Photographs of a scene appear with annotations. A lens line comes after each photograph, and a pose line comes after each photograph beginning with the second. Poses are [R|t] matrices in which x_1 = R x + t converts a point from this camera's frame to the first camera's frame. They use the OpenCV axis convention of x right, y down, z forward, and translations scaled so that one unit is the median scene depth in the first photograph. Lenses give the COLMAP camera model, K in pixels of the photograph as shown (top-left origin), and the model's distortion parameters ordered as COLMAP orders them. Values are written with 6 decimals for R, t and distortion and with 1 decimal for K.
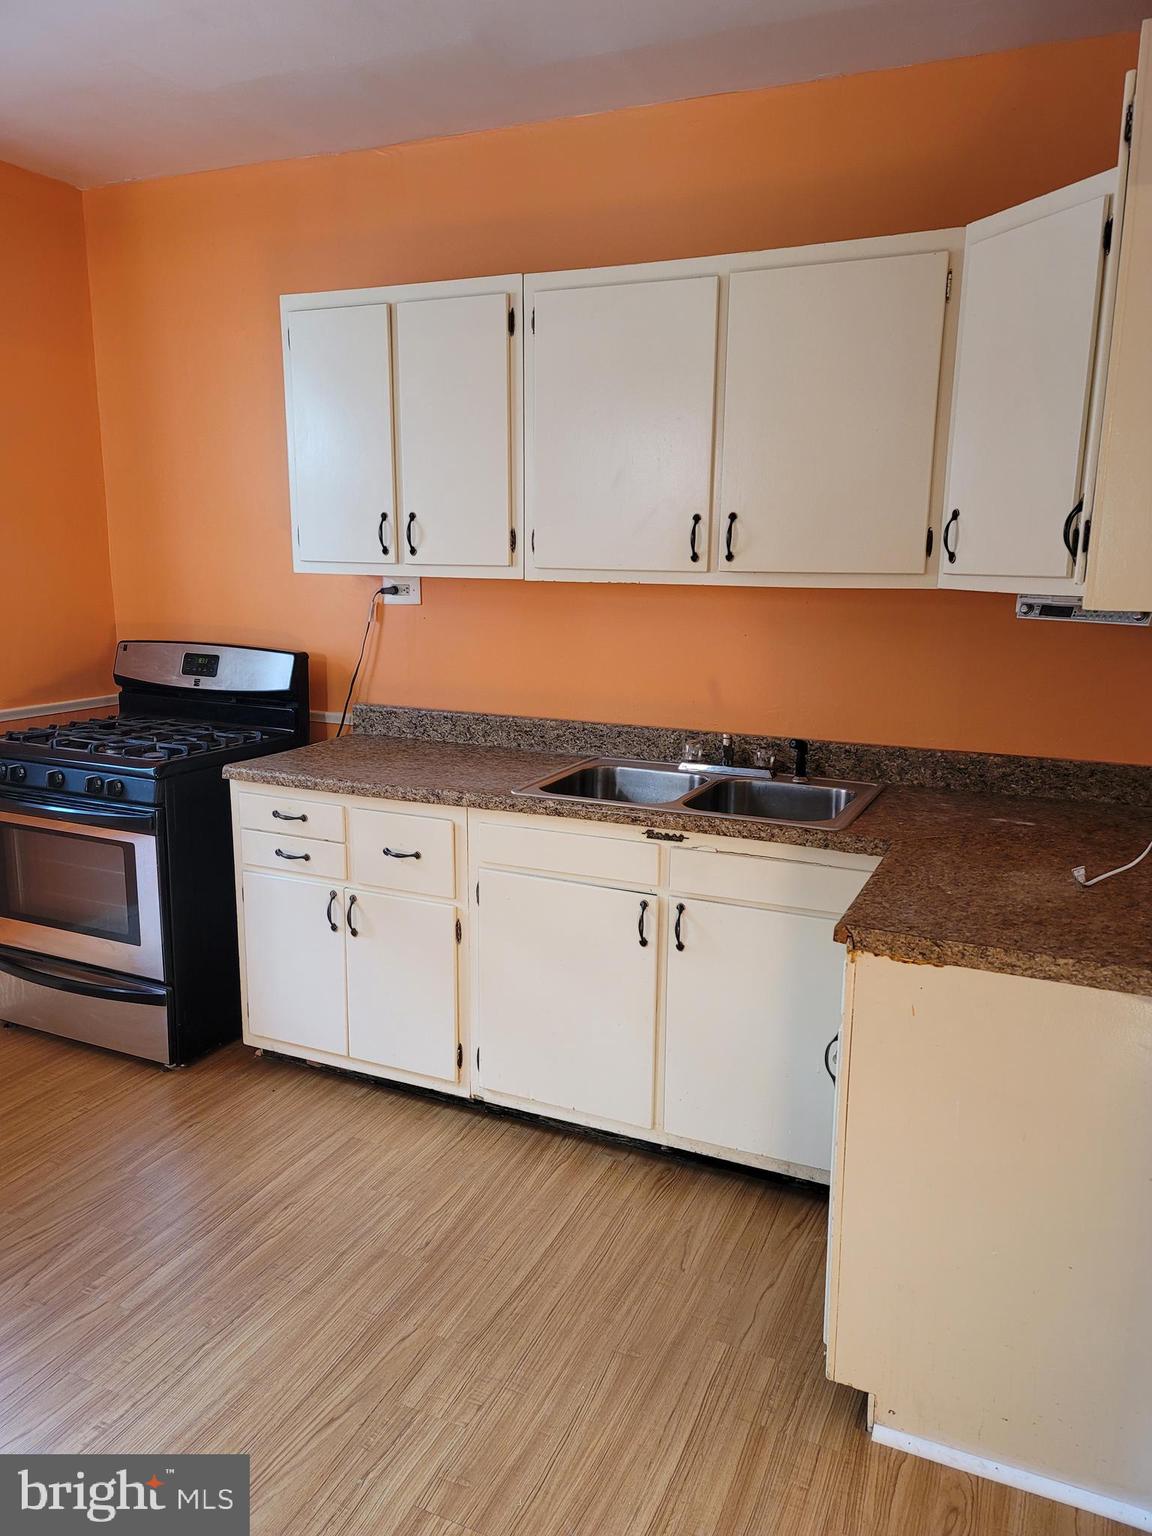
lens RADIAL K [[1133.5, 0, 571.1], [0, 1133.5, 766.4], [0, 0, 1]] dist [0.058272, -0.005253]
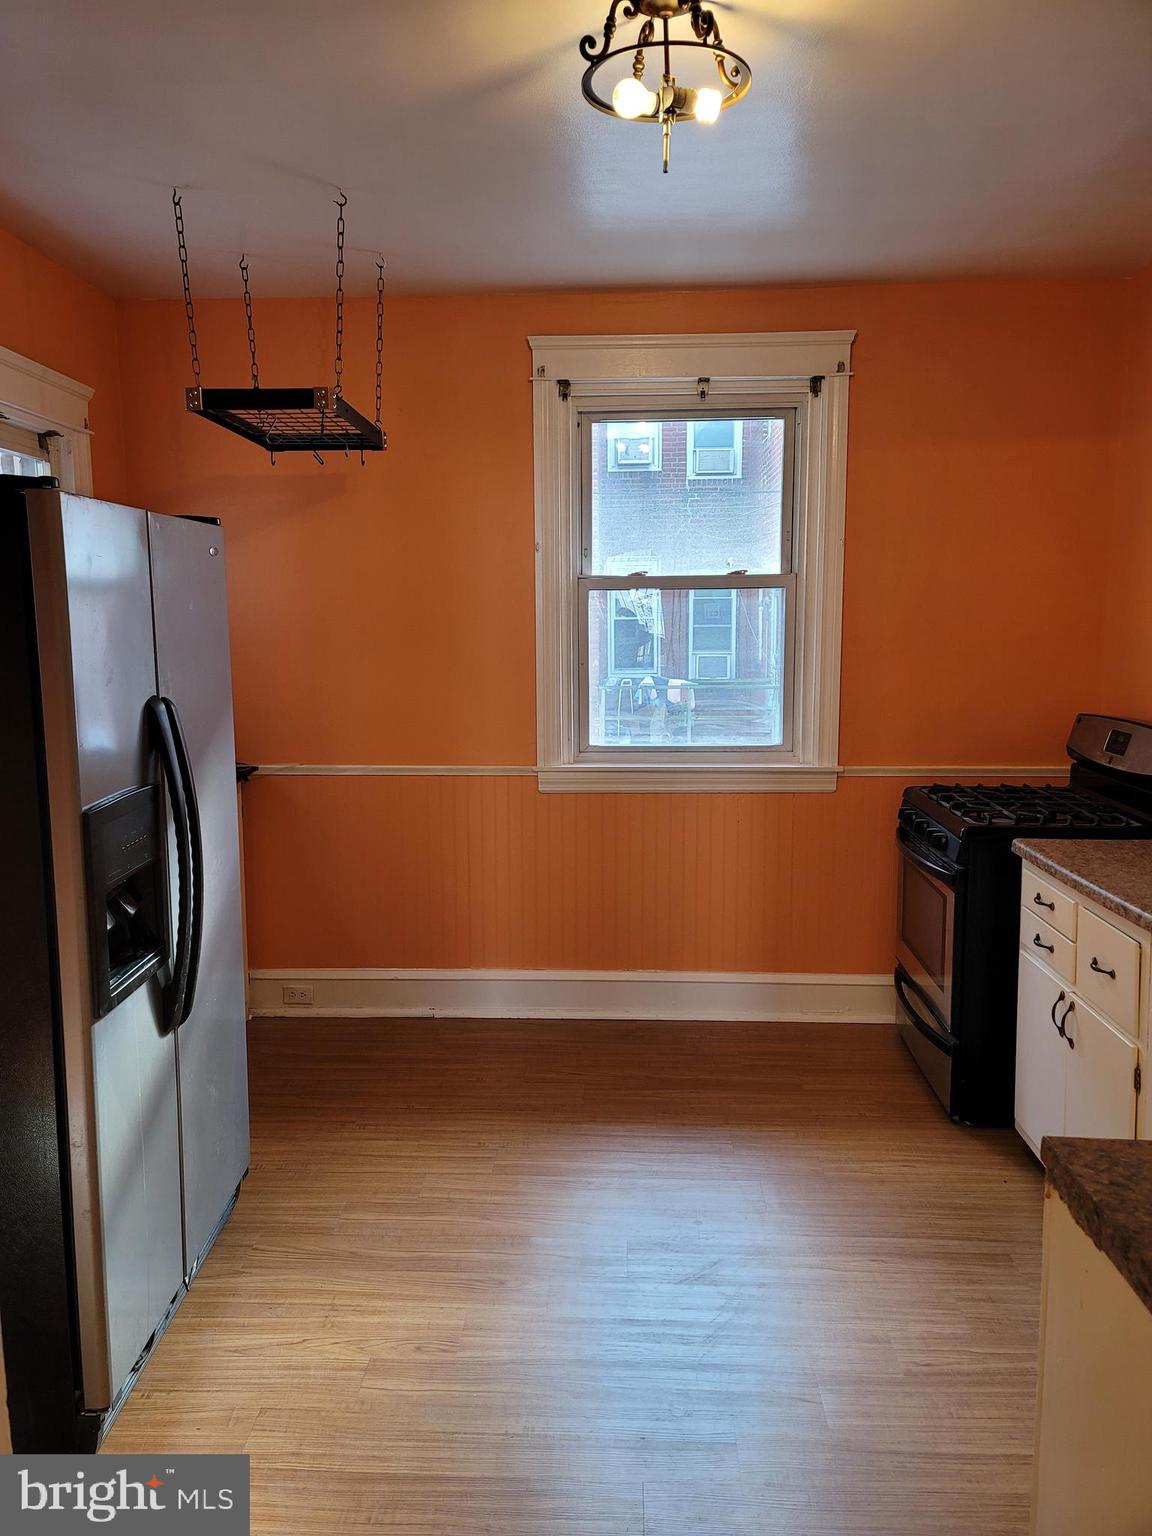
lens RADIAL K [[1133.5, 0, 574.3], [0, 1133.5, 771.9], [0, 0, 1]] dist [0.058272, -0.005253]
pose [[0.387047, 0.112527, -0.915168, 0.467988], [-0.163708, 0.985143, 0.051894, -0.049406], [0.907411, 0.129734, 0.399718, 0.246561]]
